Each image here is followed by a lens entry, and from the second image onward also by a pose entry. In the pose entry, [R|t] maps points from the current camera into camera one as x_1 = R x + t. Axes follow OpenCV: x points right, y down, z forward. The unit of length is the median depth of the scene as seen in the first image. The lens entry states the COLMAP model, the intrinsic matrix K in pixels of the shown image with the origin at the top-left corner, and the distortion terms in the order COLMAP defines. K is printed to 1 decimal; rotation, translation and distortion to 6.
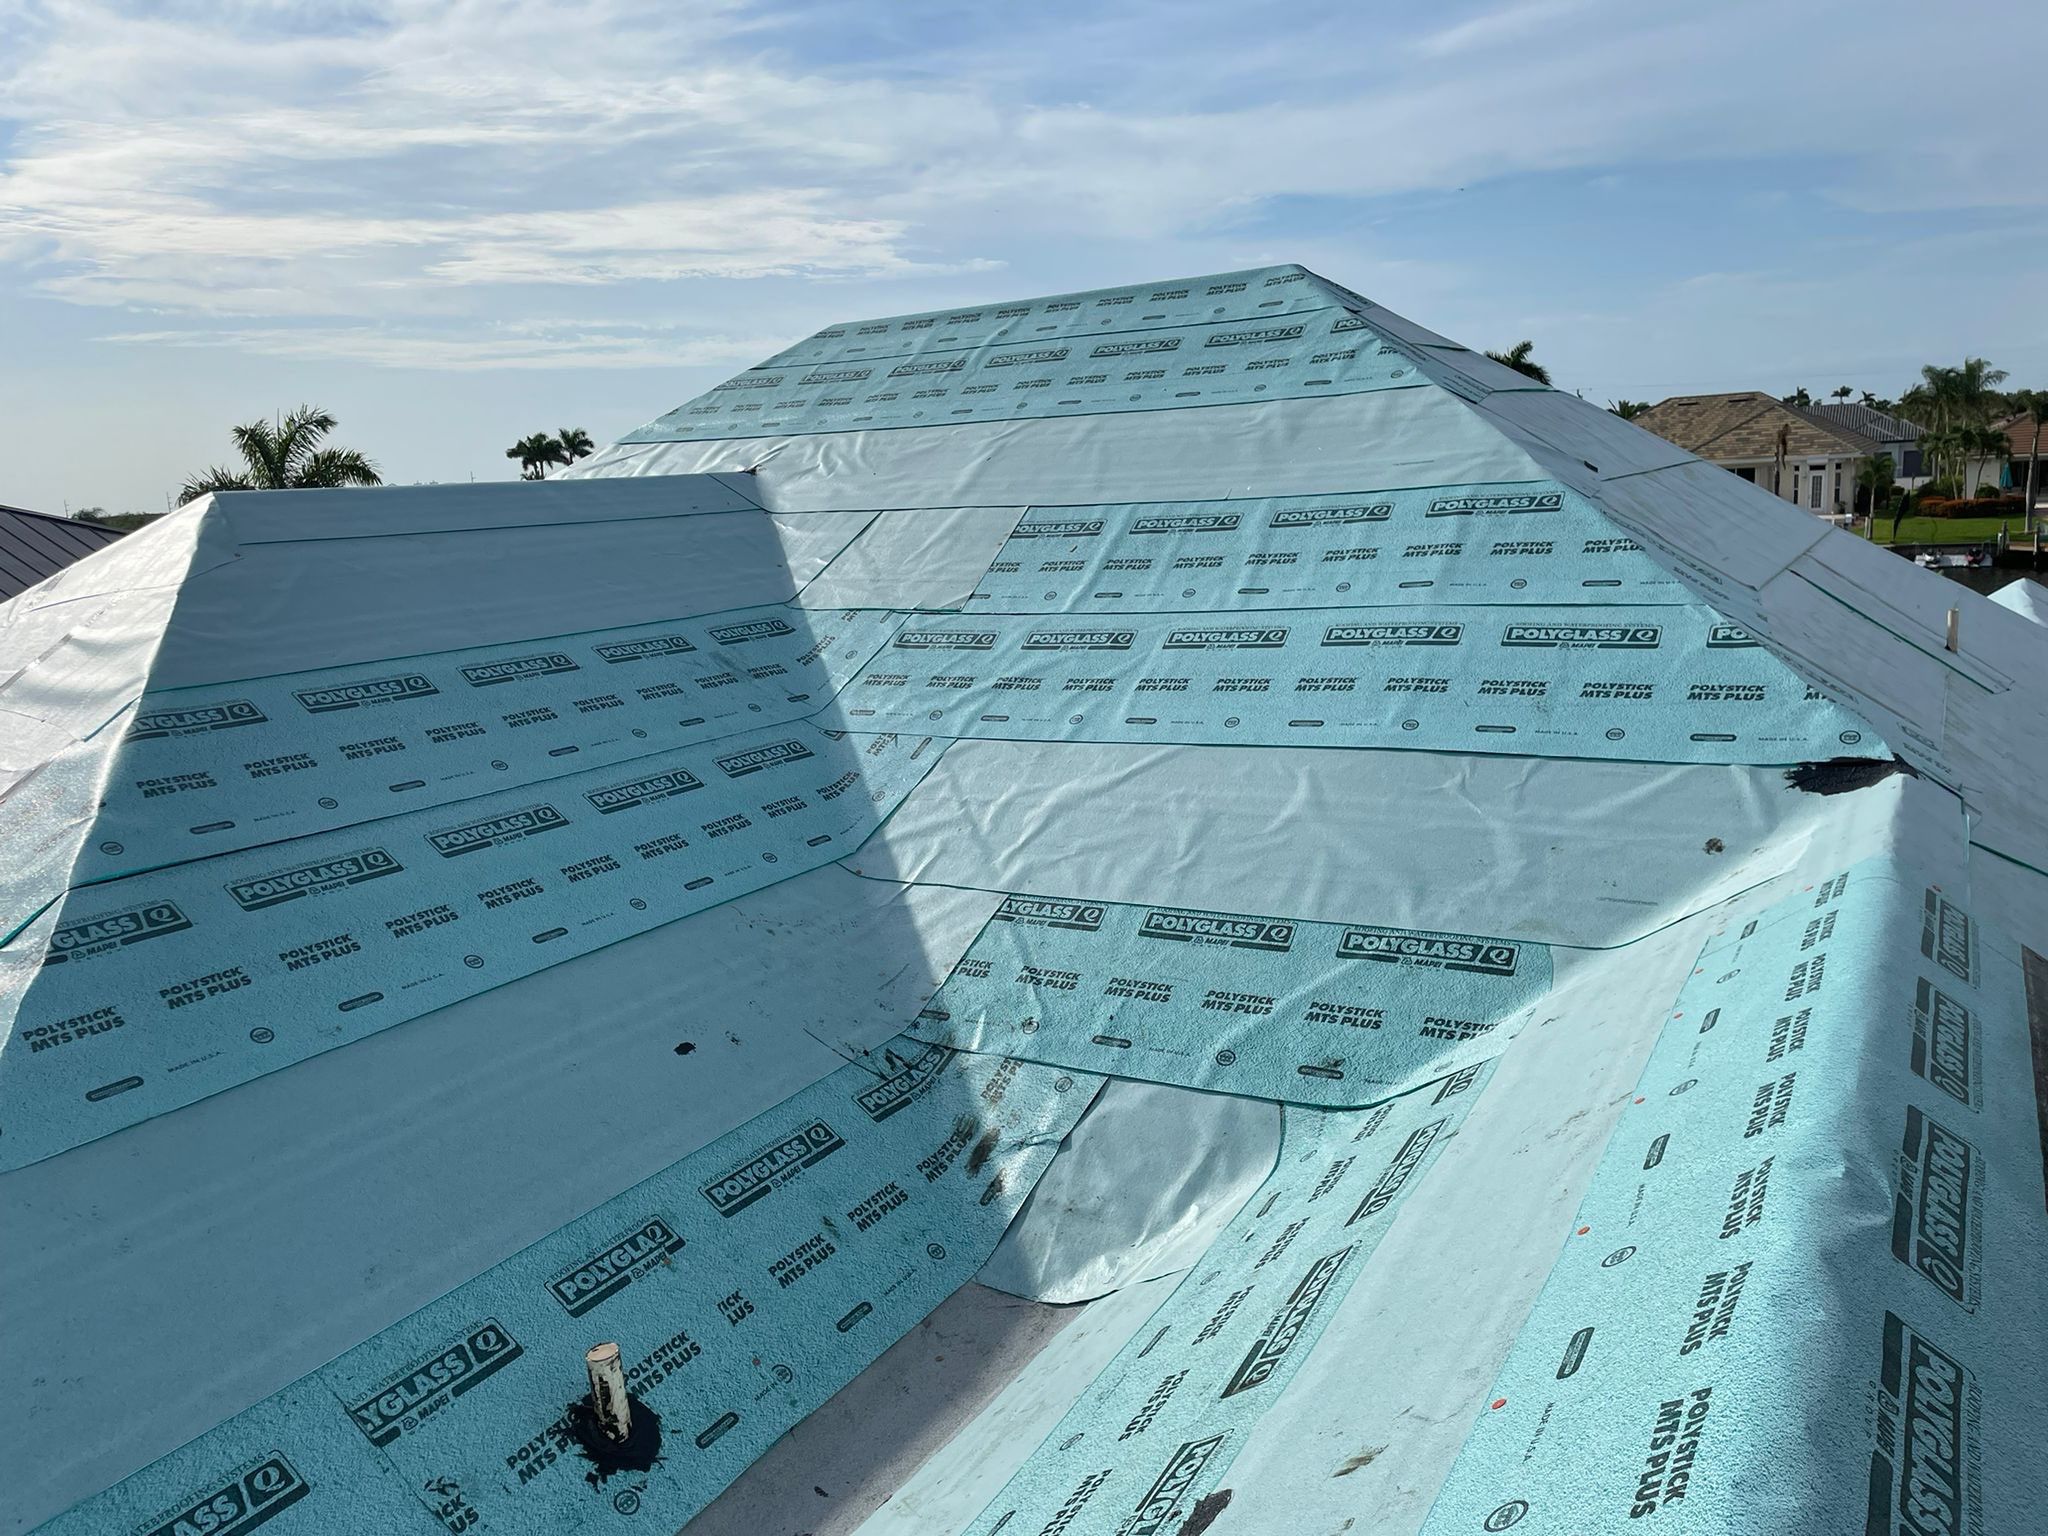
lens RADIAL K [[1518.7, 0, 987.2], [0, 1518.7, 767.8], [0, 0, 1]] dist [0.110715, -0.135854]
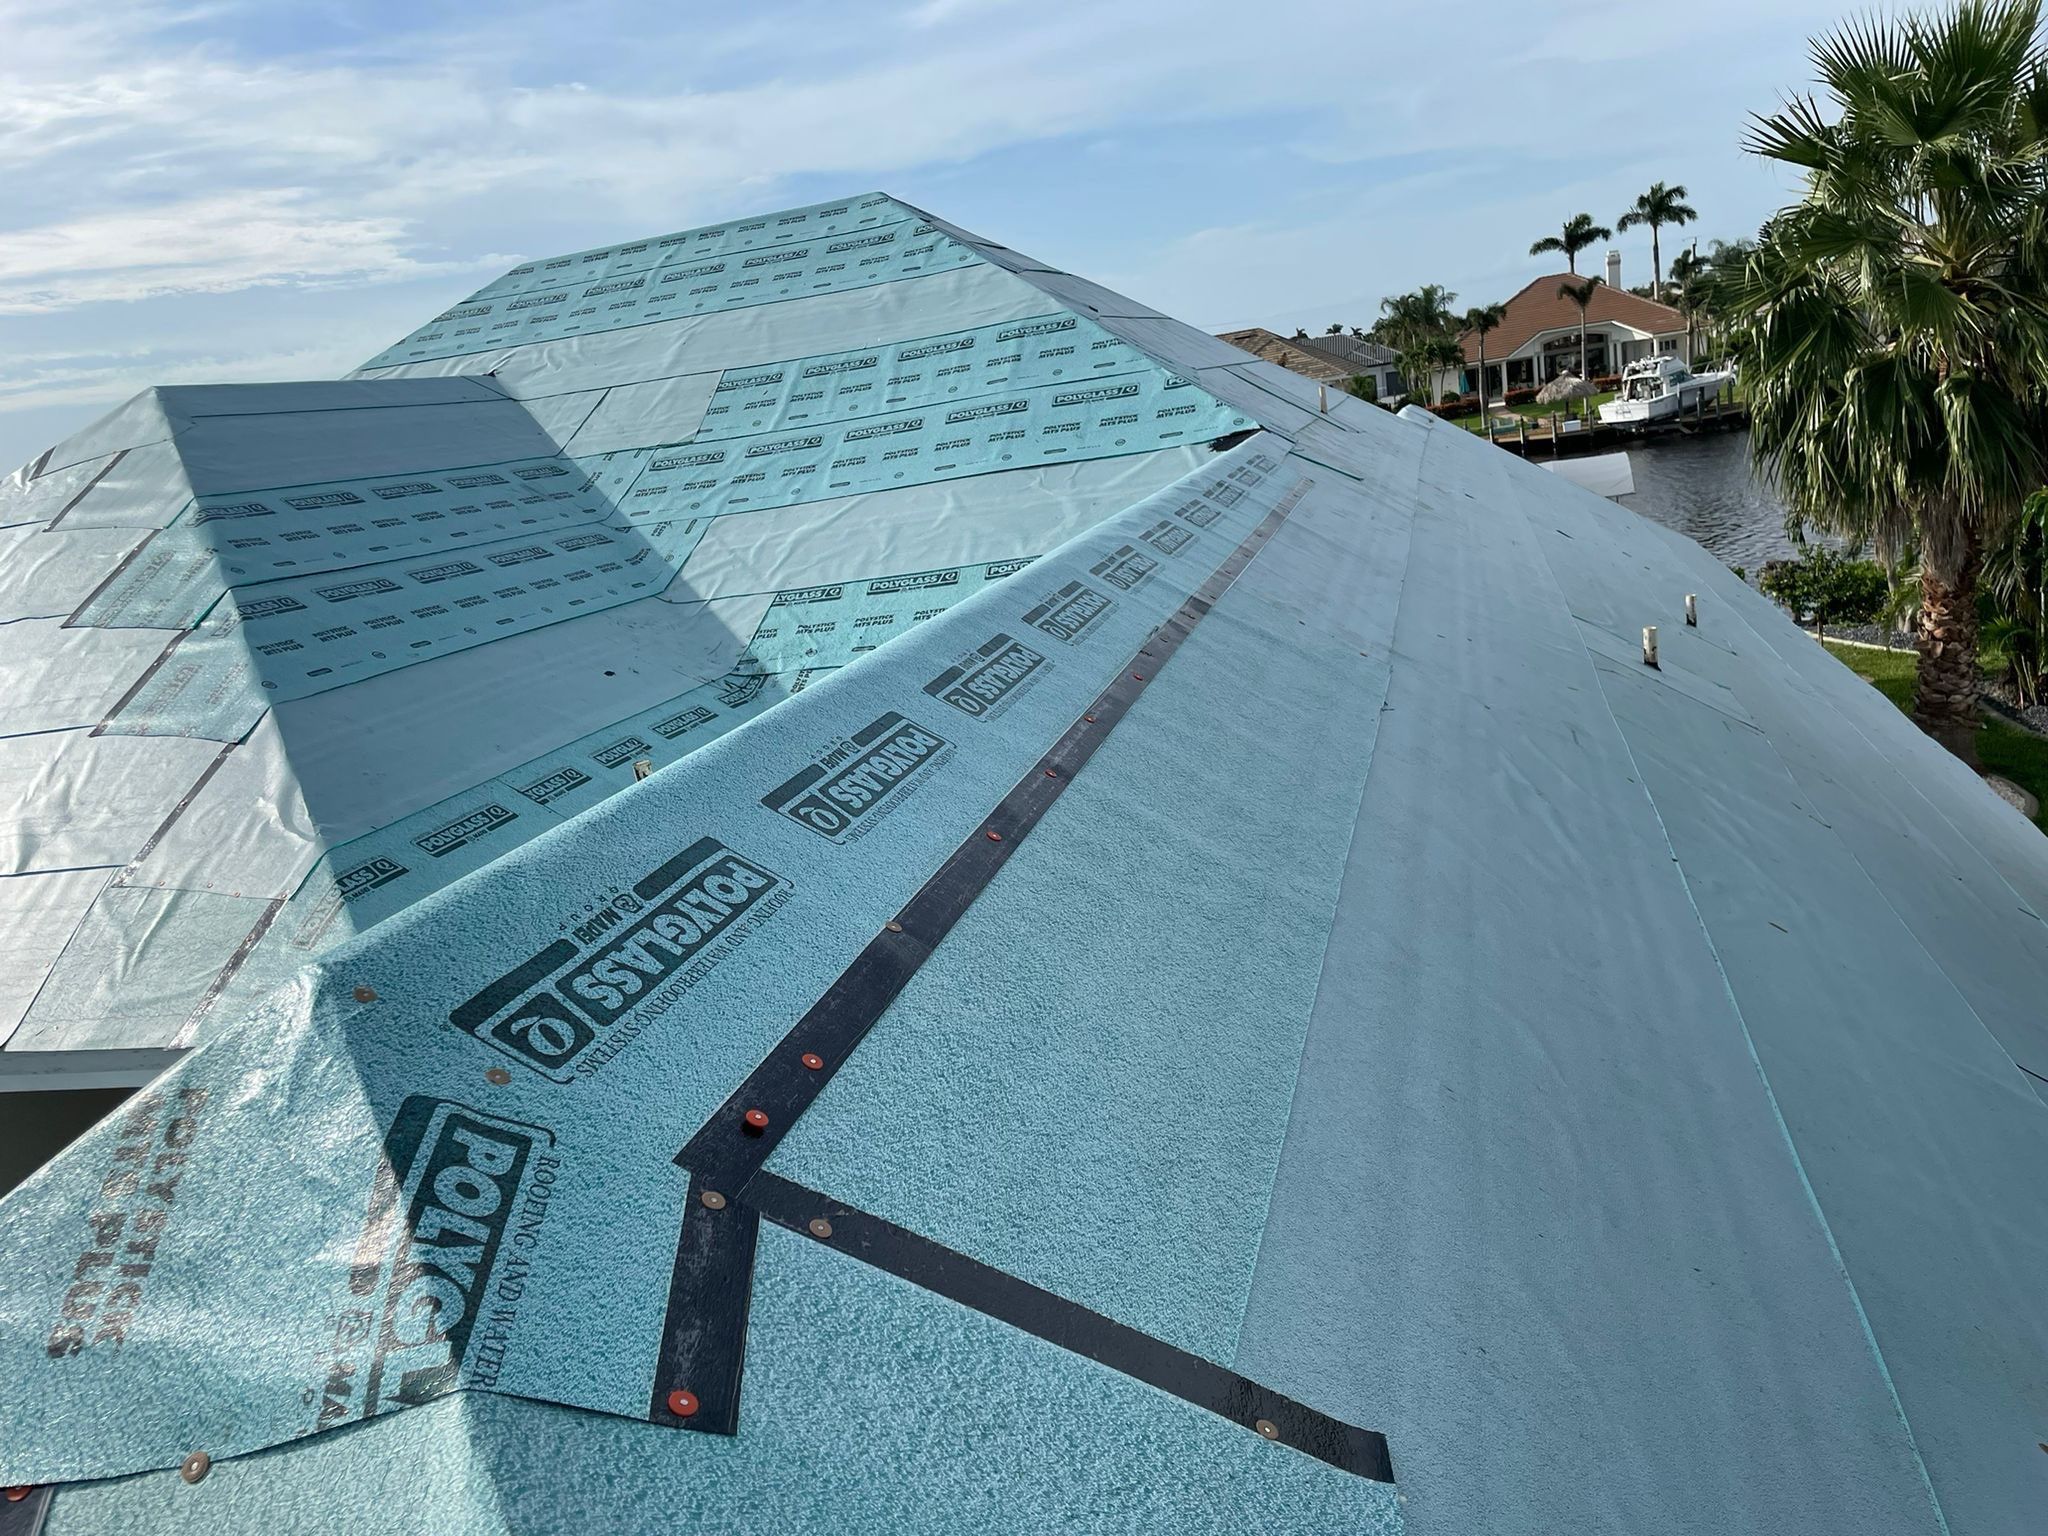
lens RADIAL K [[1518.7, 0, 987.2], [0, 1518.7, 767.8], [0, 0, 1]] dist [0.110715, -0.135854]
pose [[0.958453, -0.148695, 0.243428, -0.160959], [0.146224, 0.988847, 0.028294, 0.214002], [-0.244920, 0.008476, 0.969506, -0.484874]]
